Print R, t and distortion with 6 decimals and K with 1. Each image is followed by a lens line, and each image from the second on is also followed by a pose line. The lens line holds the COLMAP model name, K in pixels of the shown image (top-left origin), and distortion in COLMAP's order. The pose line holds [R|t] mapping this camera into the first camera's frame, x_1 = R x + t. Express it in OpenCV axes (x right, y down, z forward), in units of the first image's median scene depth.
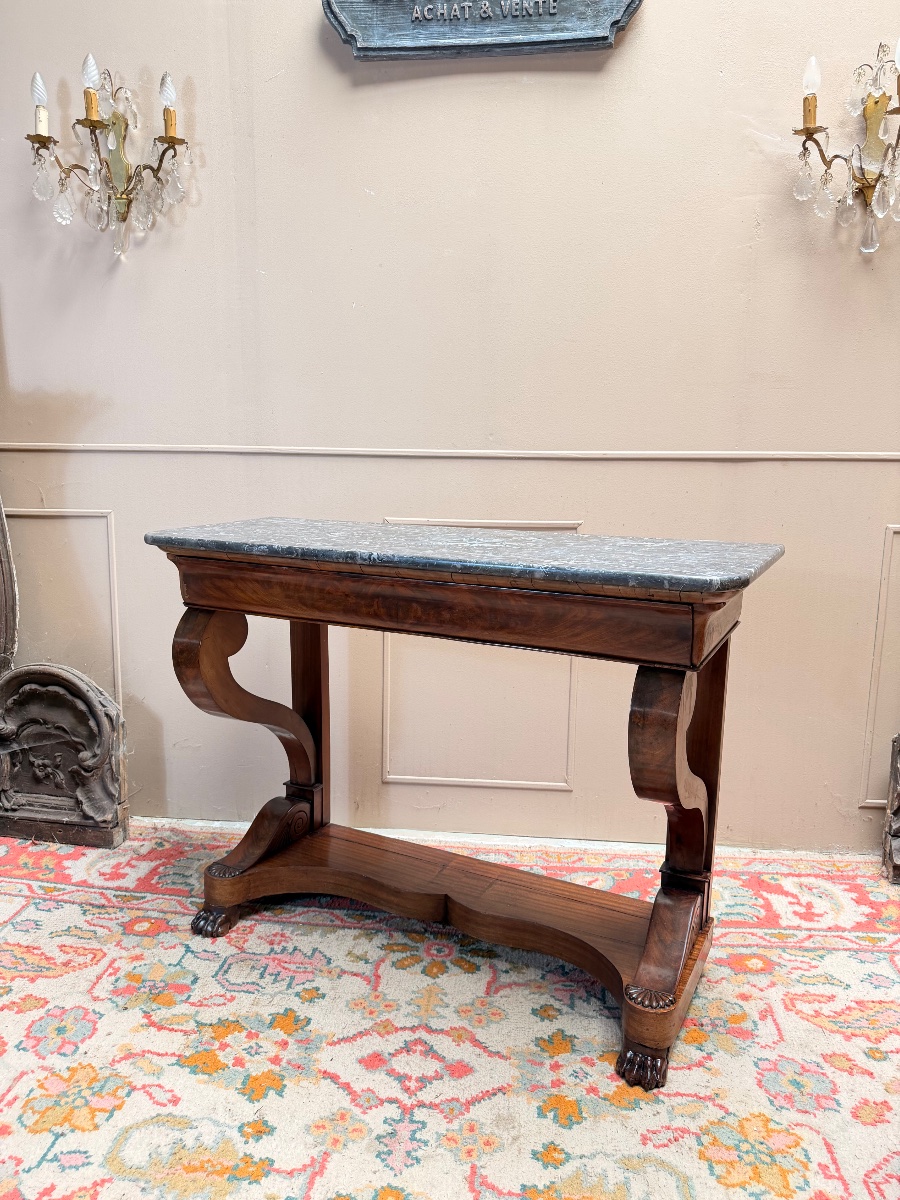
lens RADIAL K [[853.2, 0, 450.8], [0, 853.2, 601.8], [0, 0, 1]] dist [0.000360, -0.005040]
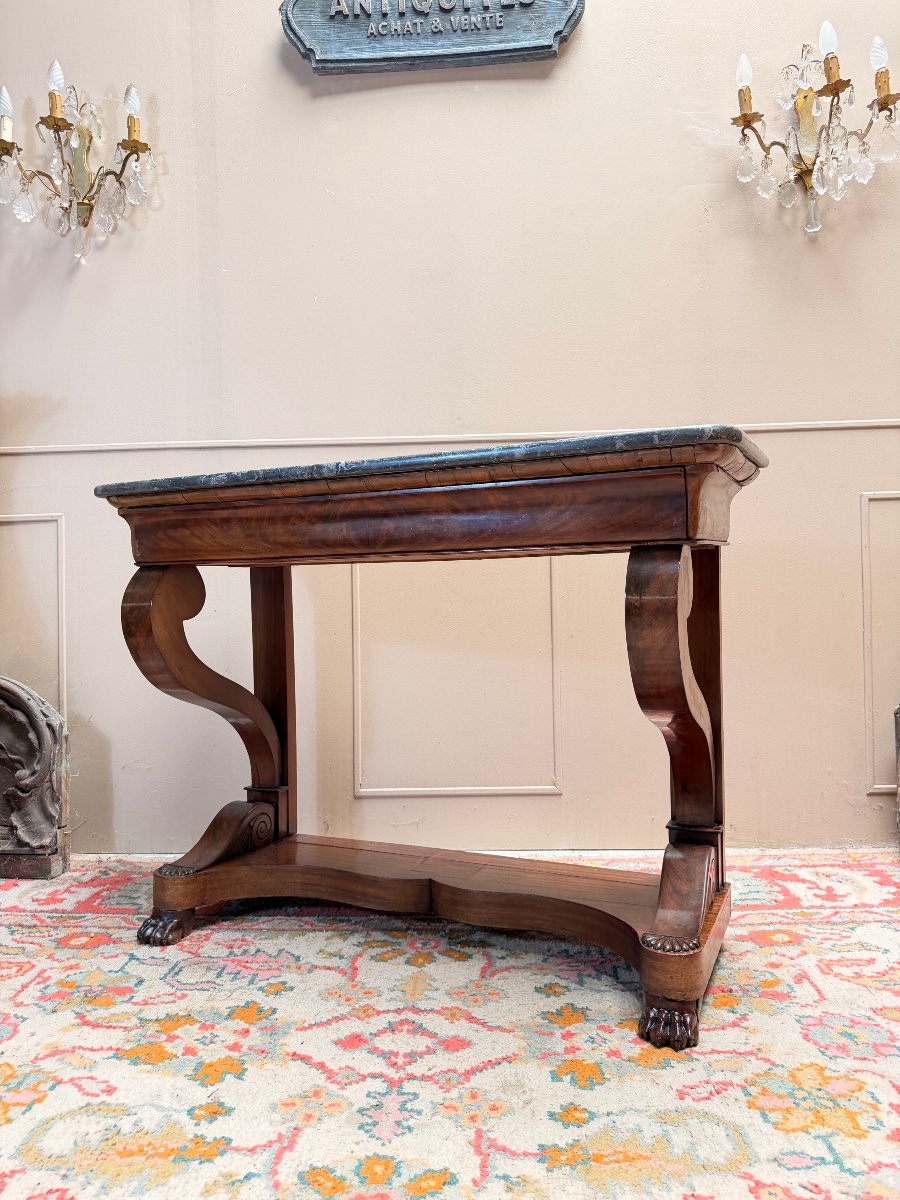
lens RADIAL K [[854.2, 0, 454.0], [0, 854.2, 594.4], [0, 0, 1]] dist [-0.001105, -0.003961]
pose [[0.998306, -0.033327, 0.047682, -0.013008], [0.040926, 0.984849, -0.168518, 0.203141], [-0.041343, 0.170184, 0.984545, 0.075818]]
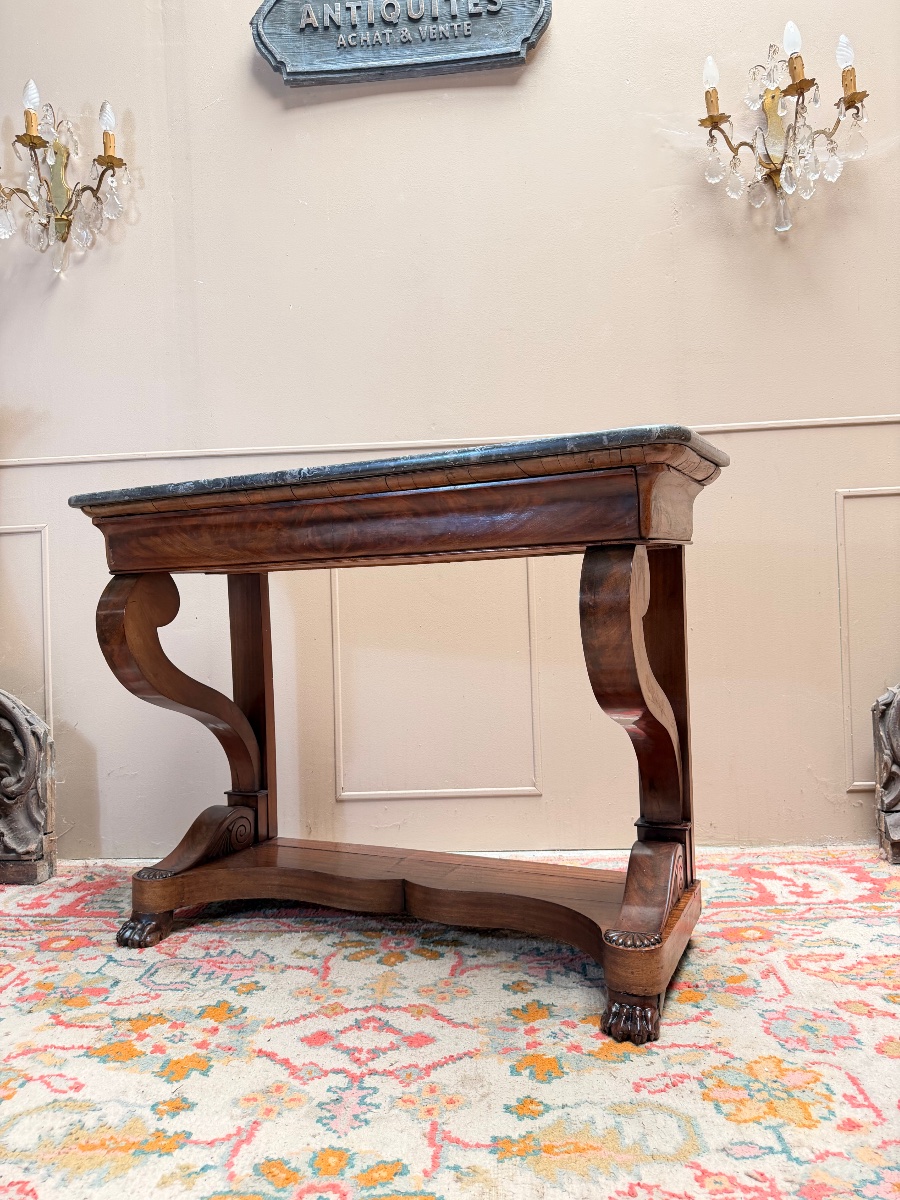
lens RADIAL K [[854.4, 0, 446.8], [0, 854.4, 598.6], [0, 0, 1]] dist [-0.001557, -0.003961]
pose [[0.998286, -0.048764, 0.032370, 0.025577], [0.053610, 0.983751, -0.171349, 0.209854], [-0.023488, 0.172791, 0.984678, 0.065441]]
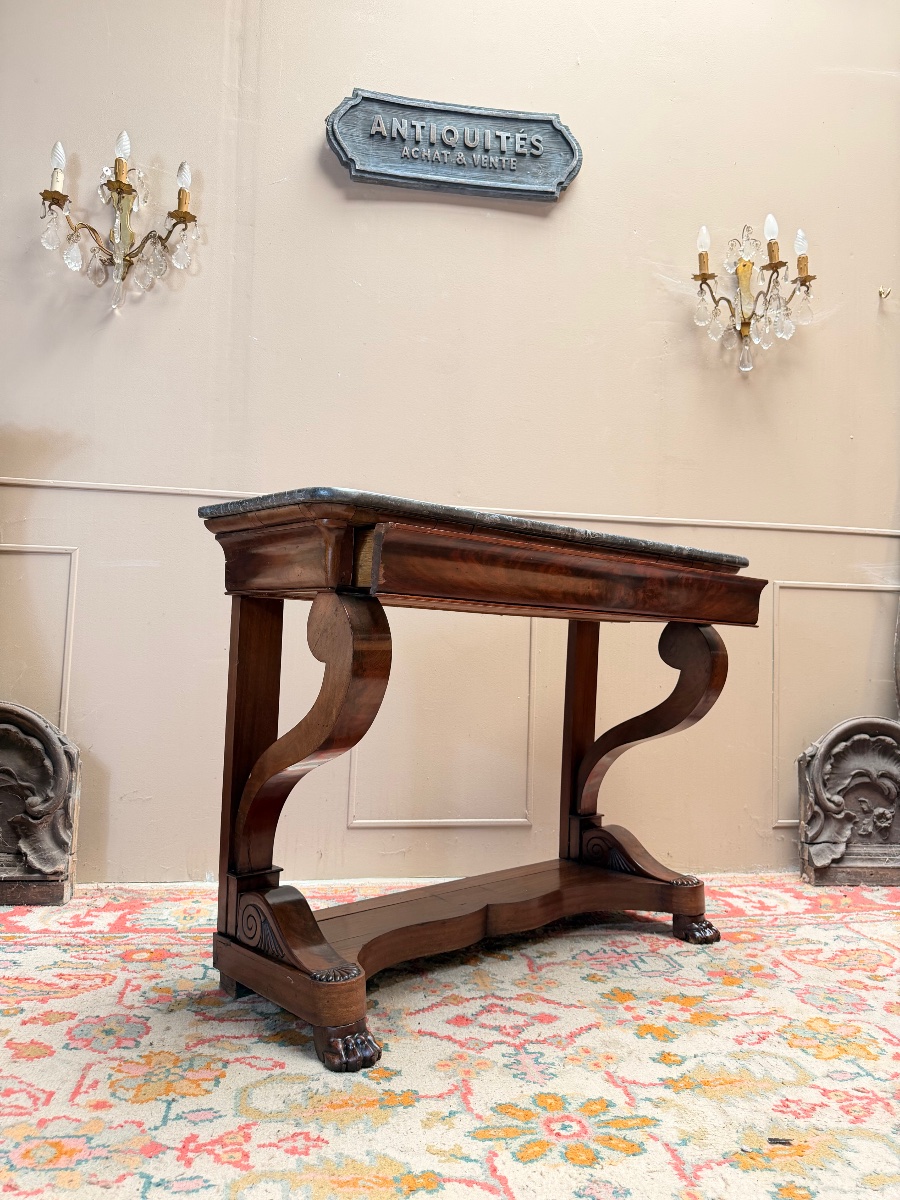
lens RADIAL K [[854.4, 0, 446.8], [0, 854.4, 598.6], [0, 0, 1]] dist [-0.001557, -0.003961]
pose [[0.963964, 0.033765, 0.263881, -0.311505], [0.026760, 0.974576, -0.222456, 0.228271], [-0.264683, 0.221501, 0.938552, -0.026881]]
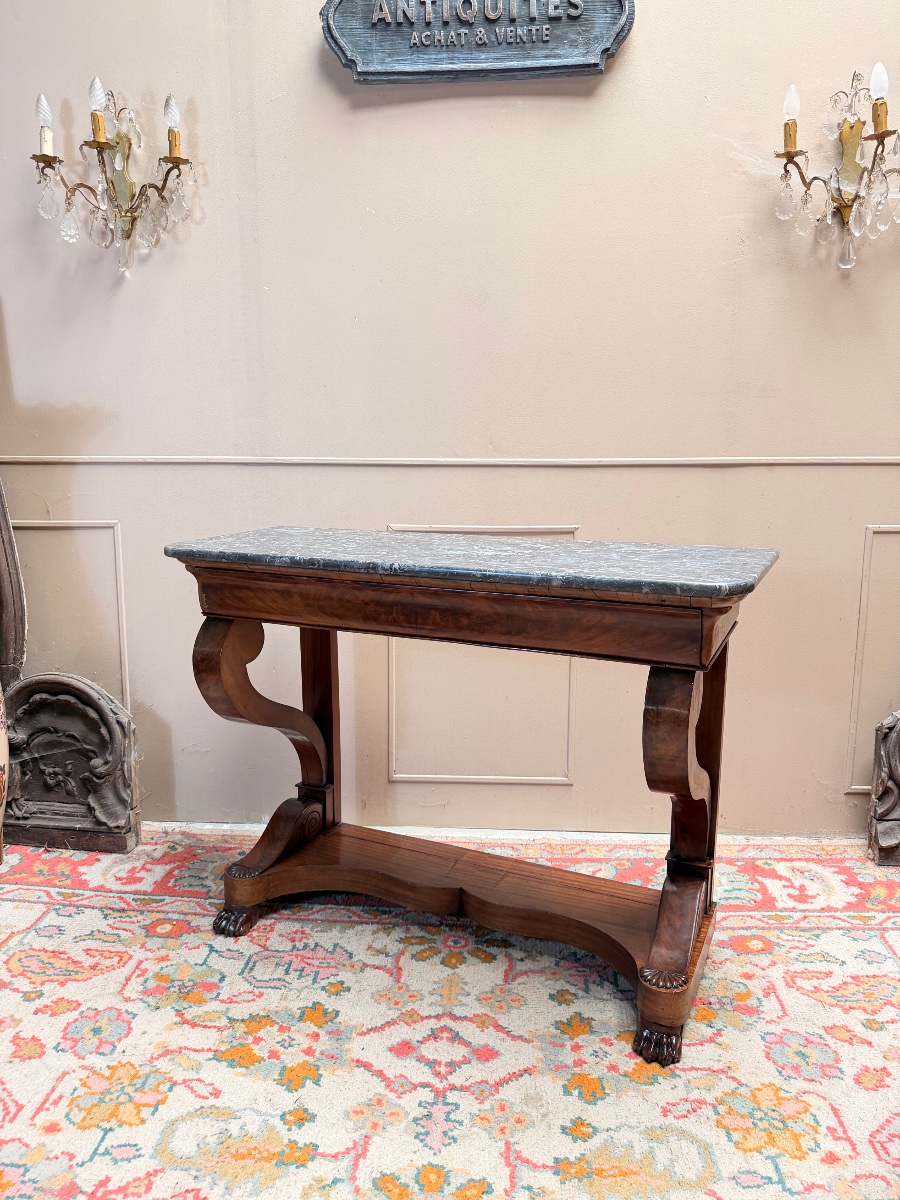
lens RADIAL K [[852.3, 0, 454.9], [0, 852.3, 595.8], [0, 0, 1]] dist [0.000932, -0.005620]
pose [[0.999110, -0.017484, 0.038389, -0.046741], [0.017567, 0.999844, -0.001809, -0.011680], [-0.038351, 0.002482, 0.999261, -0.039595]]
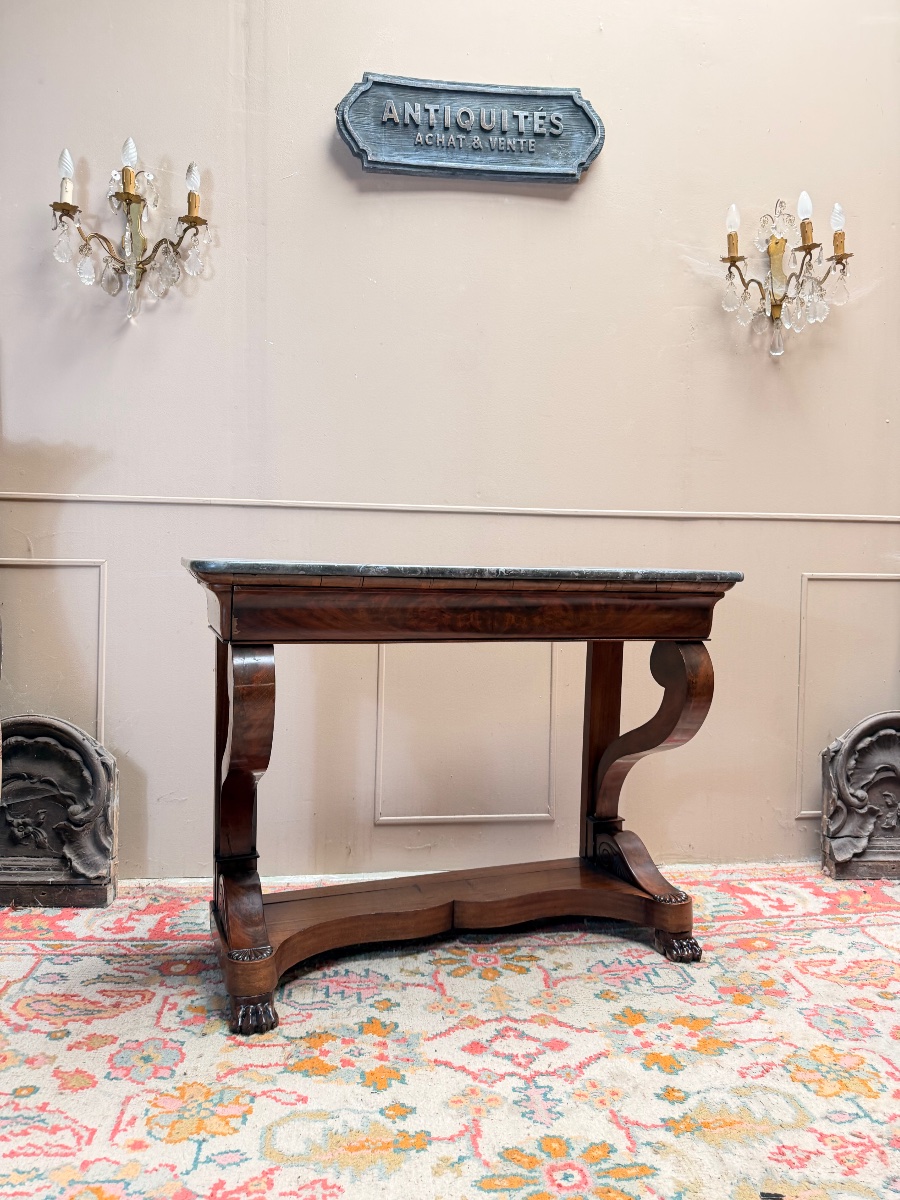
lens RADIAL K [[852.4, 0, 443.0], [0, 852.4, 597.4], [0, 0, 1]] dist [-0.002960, -0.003710]
pose [[0.976522, -0.000562, 0.215415, -0.286287], [0.031257, 0.989783, -0.139113, 0.111926], [-0.213136, 0.142580, 0.966563, -0.060391]]
